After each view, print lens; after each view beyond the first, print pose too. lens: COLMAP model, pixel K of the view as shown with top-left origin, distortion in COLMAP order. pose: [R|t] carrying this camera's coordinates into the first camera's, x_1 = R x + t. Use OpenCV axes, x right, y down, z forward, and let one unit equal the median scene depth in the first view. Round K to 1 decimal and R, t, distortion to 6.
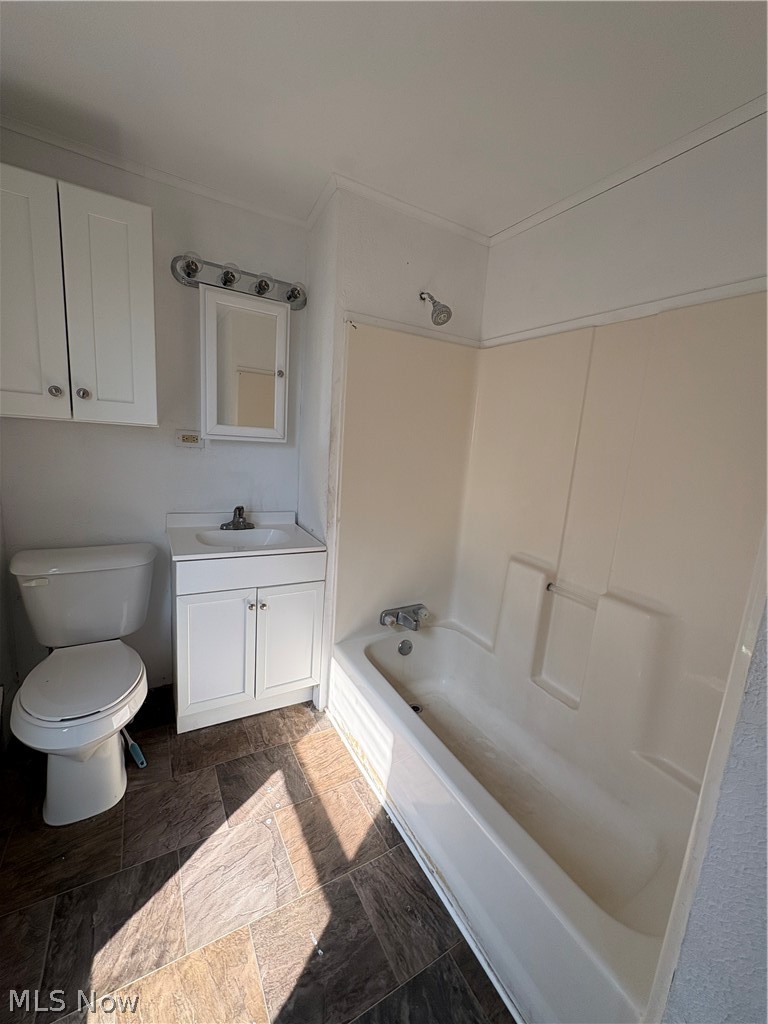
lens RADIAL K [[408.5, 0, 385.9], [0, 408.5, 508.3], [0, 0, 1]] dist [-0.001206, 0.000669]
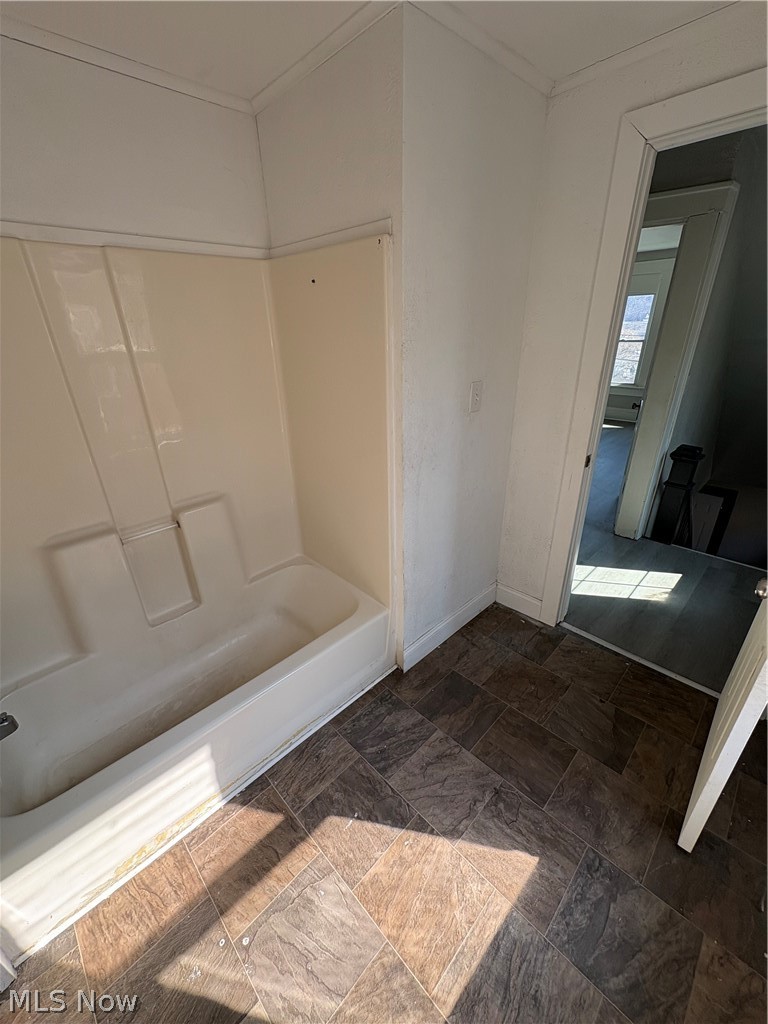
lens RADIAL K [[408.5, 0, 384.7], [0, 408.5, 511.9], [0, 0, 1]] dist [-0.001206, 0.000669]
pose [[-0.245142, -0.471433, 0.847146, -0.711249], [0.174445, 0.838097, 0.516878, -0.341355], [-0.953664, 0.274488, -0.123214, 0.678457]]
